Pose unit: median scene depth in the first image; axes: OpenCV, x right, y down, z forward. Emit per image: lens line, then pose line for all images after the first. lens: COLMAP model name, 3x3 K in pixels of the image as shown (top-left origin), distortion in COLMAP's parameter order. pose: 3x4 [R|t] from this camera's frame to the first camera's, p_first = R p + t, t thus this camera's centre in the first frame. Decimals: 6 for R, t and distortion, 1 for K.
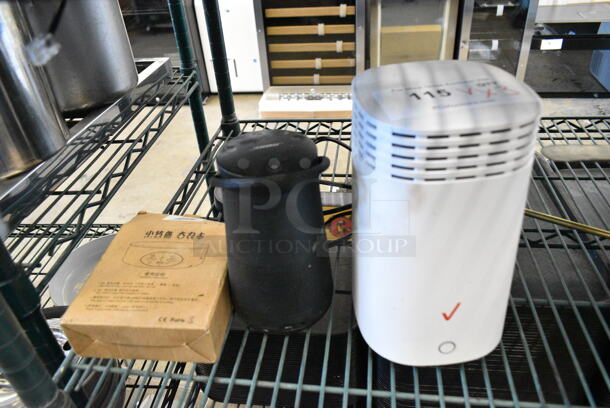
lens RADIAL K [[465.4, 0, 305.0], [0, 465.4, 204.0], [0, 0, 1]] dist [-0.010193, 0.002774]
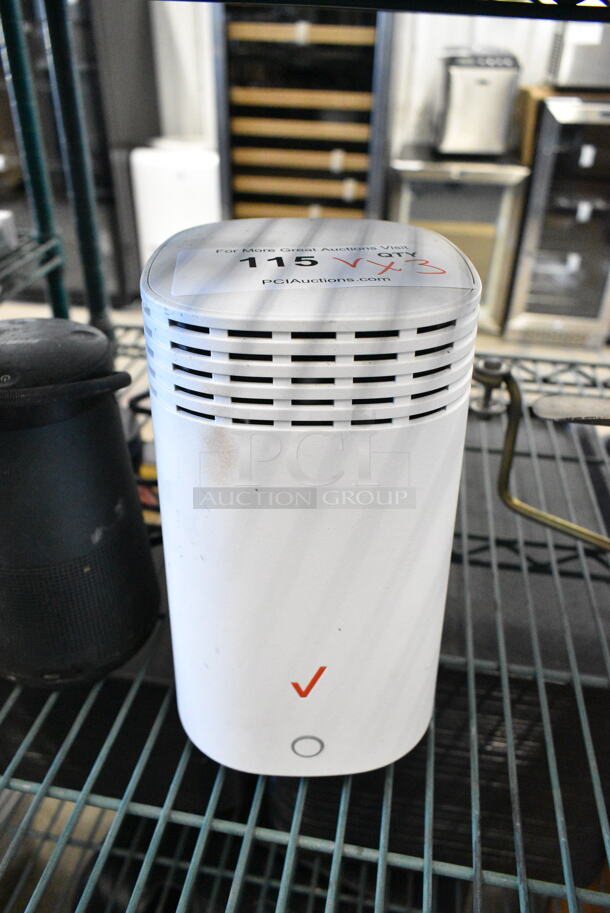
lens RADIAL K [[674.3, 0, 305.0], [0, 674.3, 456.5], [0, 0, 1]] dist [-0.005810, -0.001336]
pose [[0.995434, 0.095408, 0.003069, 0.282752], [-0.095267, 0.994966, -0.031081, 0.001497], [-0.006019, 0.030646, 0.999512, 0.227413]]
